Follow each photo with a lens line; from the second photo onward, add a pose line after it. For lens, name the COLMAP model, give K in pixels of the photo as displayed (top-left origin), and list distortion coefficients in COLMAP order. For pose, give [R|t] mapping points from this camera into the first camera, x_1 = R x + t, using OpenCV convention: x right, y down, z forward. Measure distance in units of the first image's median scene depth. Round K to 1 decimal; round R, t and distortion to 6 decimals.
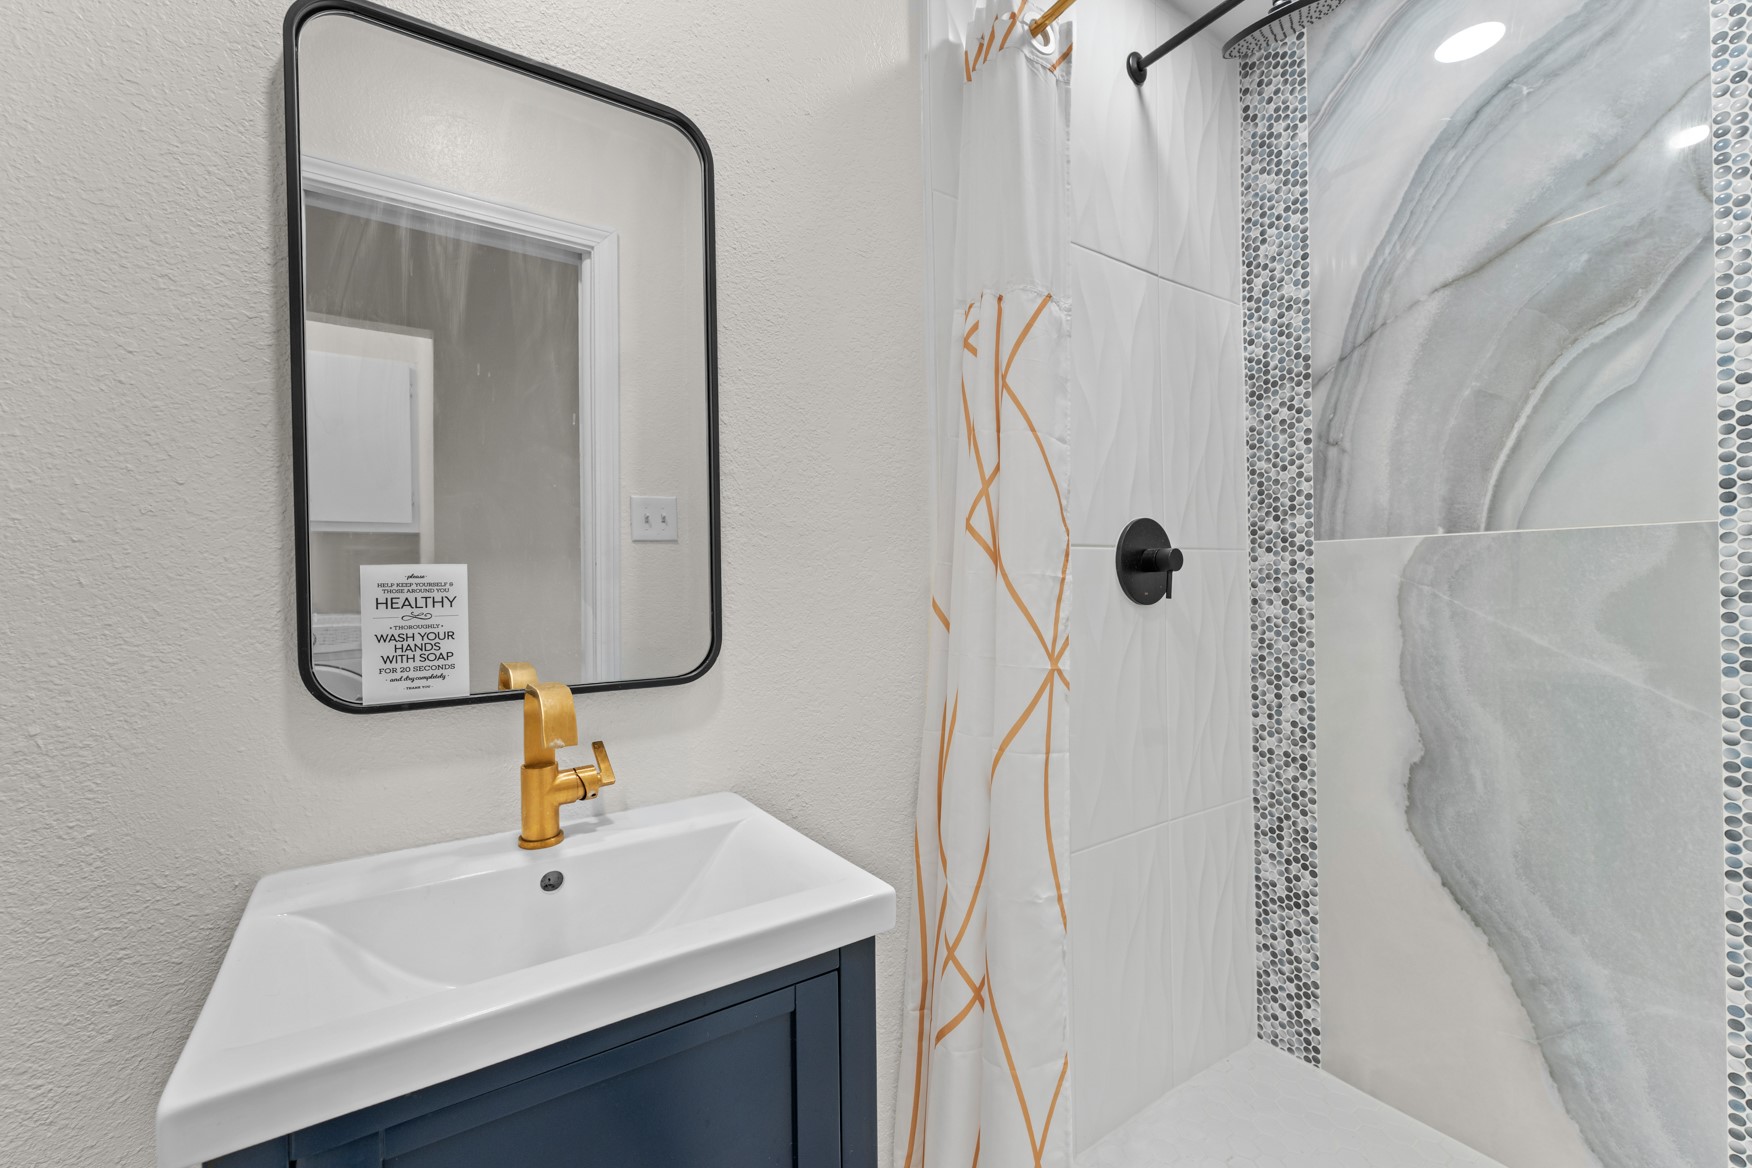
lens RADIAL K [[702.3, 0, 884.5], [0, 702.3, 581.2], [0, 0, 1]] dist [0.000228, -0.000186]
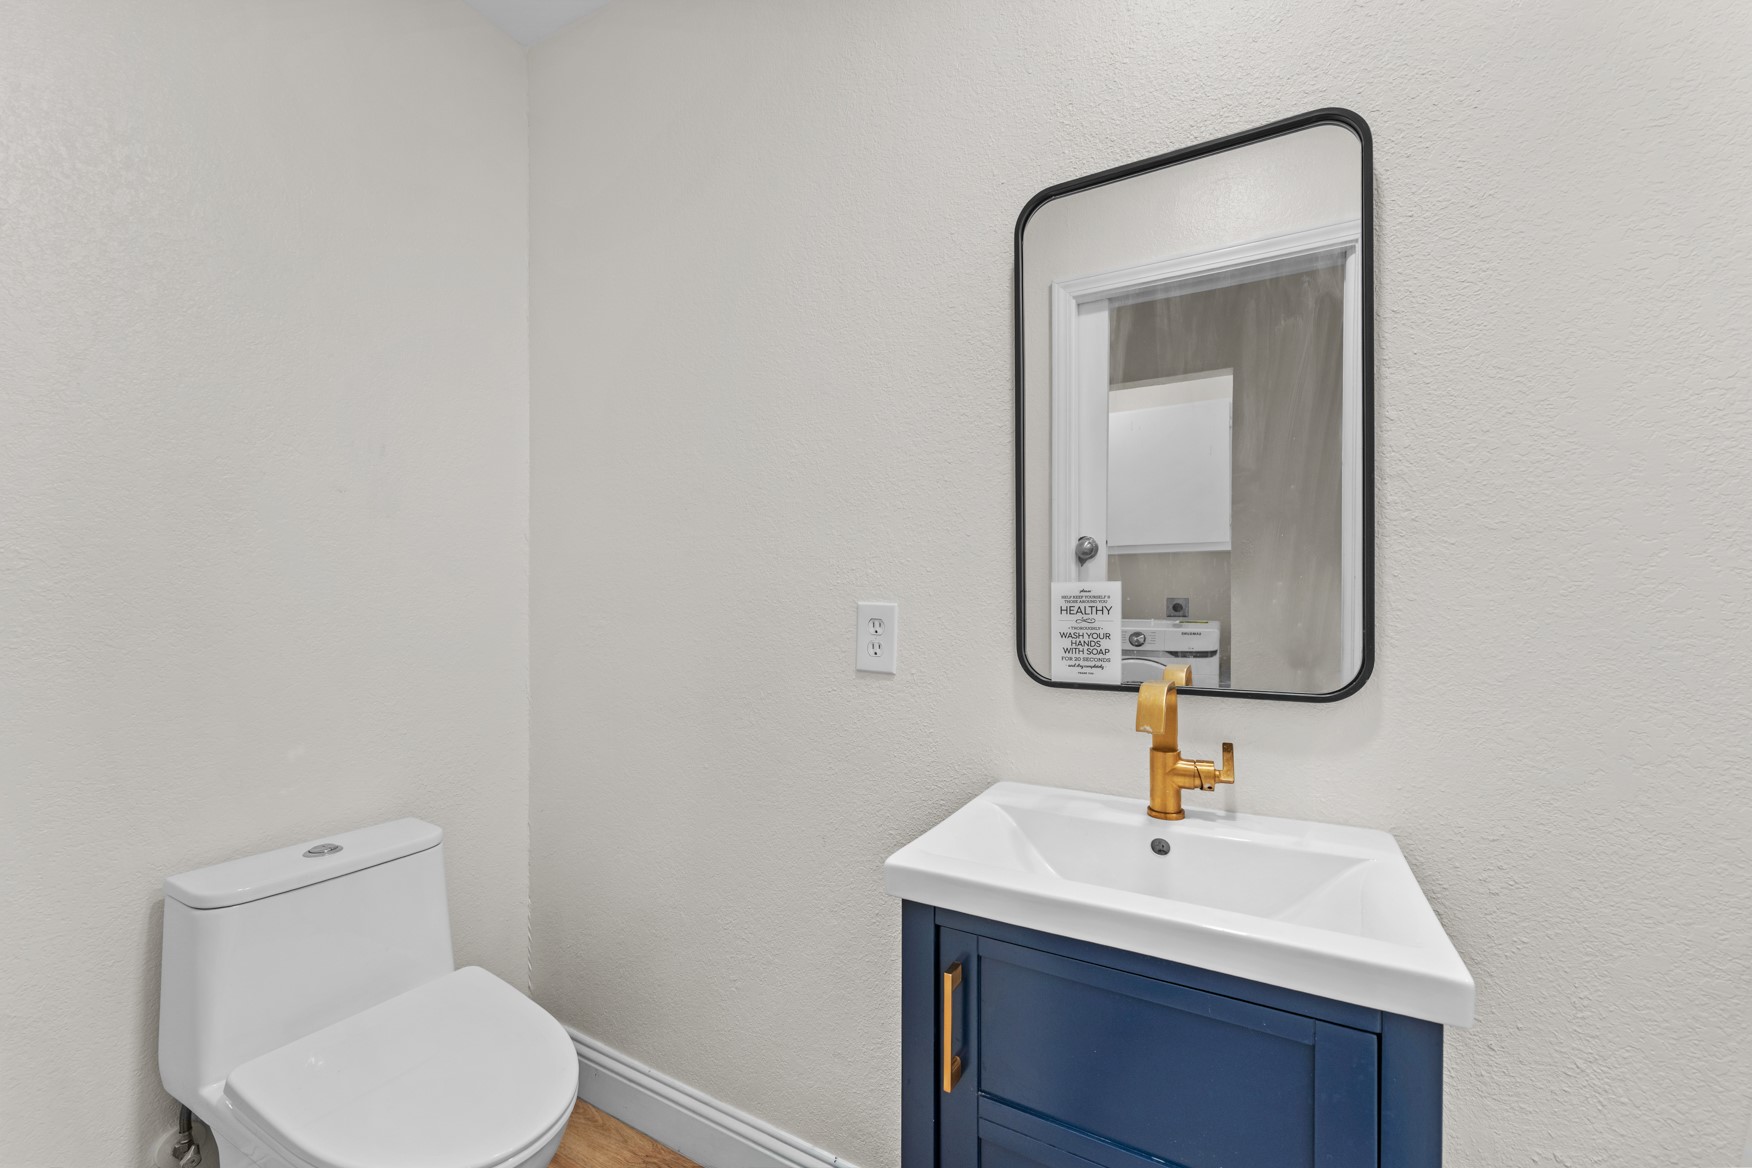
lens RADIAL K [[702.3, 0, 893.8], [0, 702.3, 592.3], [0, 0, 1]] dist [0.000228, -0.000186]
pose [[0.484803, 0.003212, -0.874617, 0.327890], [-0.006606, 0.999978, 0.000011, -0.001770], [0.874598, 0.005773, 0.484814, 0.021121]]
